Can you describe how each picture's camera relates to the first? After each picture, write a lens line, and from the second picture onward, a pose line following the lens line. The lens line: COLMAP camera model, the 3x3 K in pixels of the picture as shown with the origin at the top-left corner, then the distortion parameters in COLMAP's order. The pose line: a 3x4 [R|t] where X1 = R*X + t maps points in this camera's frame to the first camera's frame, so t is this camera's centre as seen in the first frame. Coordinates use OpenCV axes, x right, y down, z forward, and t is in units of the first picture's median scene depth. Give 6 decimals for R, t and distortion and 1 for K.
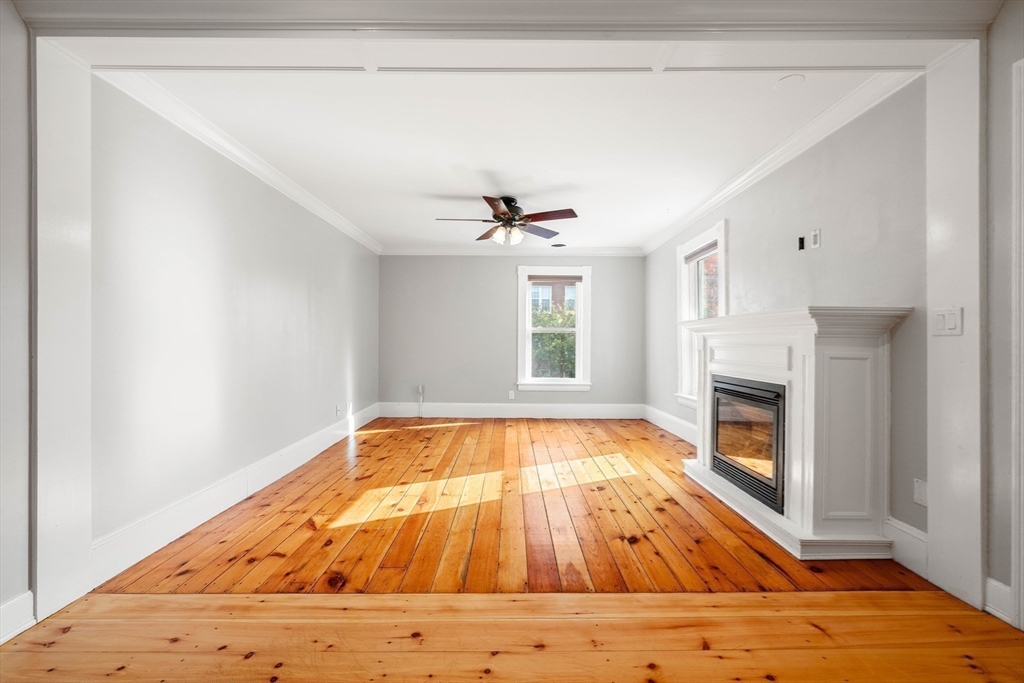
lens RADIAL K [[413.2, 0, 512.2], [0, 413.2, 346.0], [0, 0, 1]] dist [-0.001077, -0.000042]
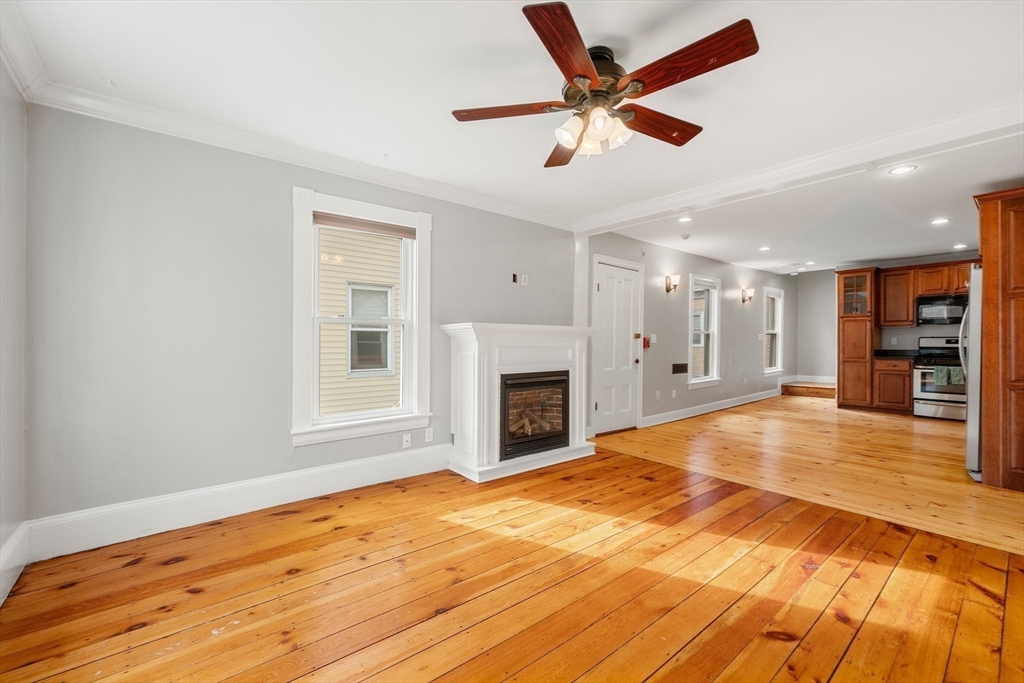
lens RADIAL K [[423.5, 0, 521.9], [0, 423.5, 342.3], [0, 0, 1]] dist [0.000471, 0.000237]
pose [[-0.640015, -0.003826, 0.768353, -0.395357], [0.003961, 0.999958, 0.008279, -0.023504], [-0.768352, 0.008342, -0.639973, 1.578467]]
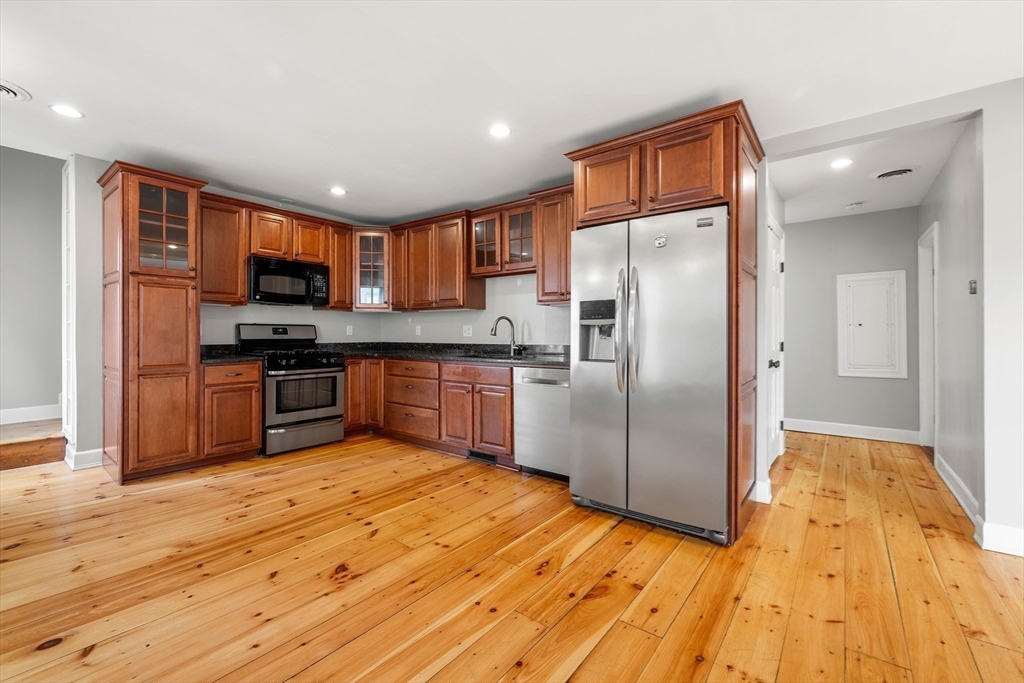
lens RADIAL K [[426.0, 0, 510.8], [0, 426.0, 337.0], [0, 0, 1]] dist [-0.001711, -0.000194]
pose [[-0.619061, -0.001903, -0.785341, 0.414462], [-0.010486, 0.999928, 0.005842, -0.000206], [0.785273, 0.011852, -0.619036, 0.230367]]
